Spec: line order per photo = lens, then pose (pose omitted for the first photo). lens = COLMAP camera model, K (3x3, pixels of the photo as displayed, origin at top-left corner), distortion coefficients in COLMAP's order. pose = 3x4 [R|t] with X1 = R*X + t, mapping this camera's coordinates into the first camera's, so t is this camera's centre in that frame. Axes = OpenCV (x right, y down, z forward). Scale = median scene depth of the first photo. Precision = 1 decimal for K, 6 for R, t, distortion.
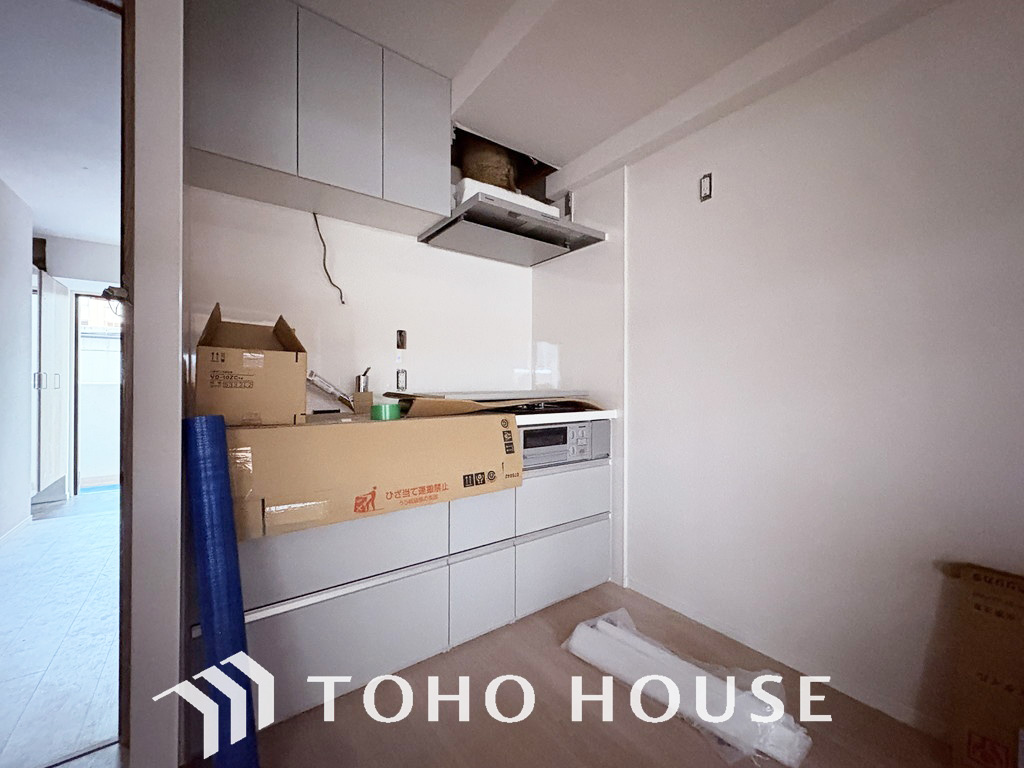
lens RADIAL K [[411.0, 0, 513.7], [0, 411.0, 383.5], [0, 0, 1]] dist [0.000056, 0.000154]
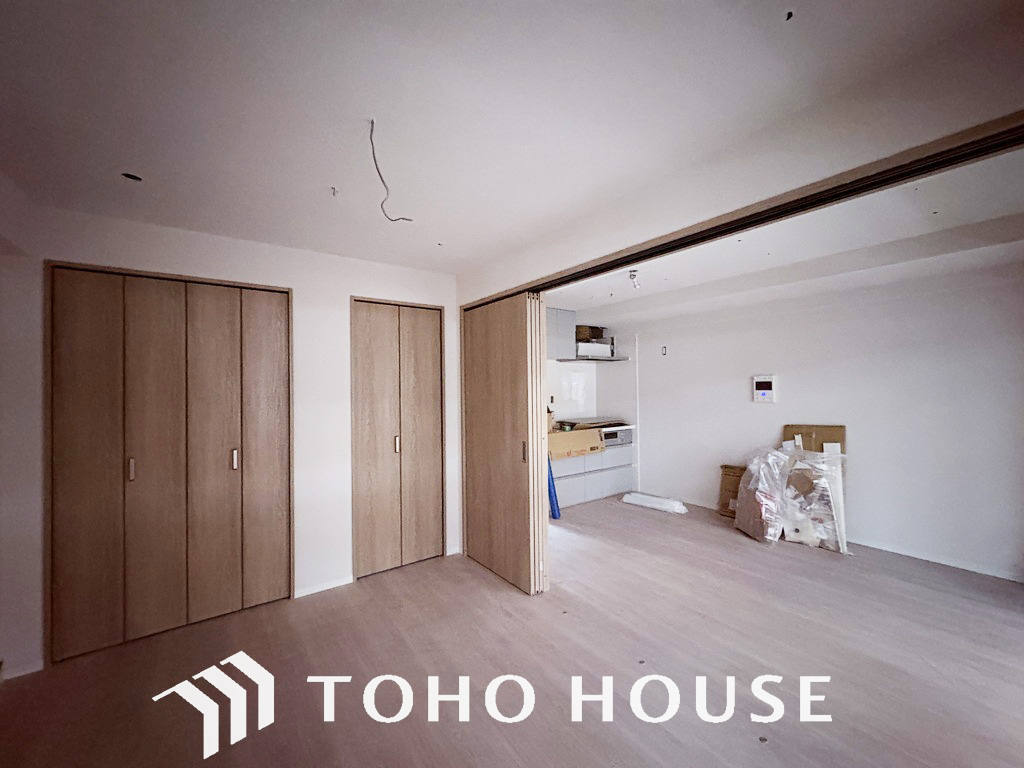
lens RADIAL K [[411.0, 0, 513.7], [0, 411.0, 383.5], [0, 0, 1]] dist [0.000056, 0.000154]
pose [[0.999886, -0.011385, 0.009897, -0.627581], [0.011445, 0.999916, -0.006101, -0.225636], [-0.009826, 0.006214, 0.999932, -1.879469]]
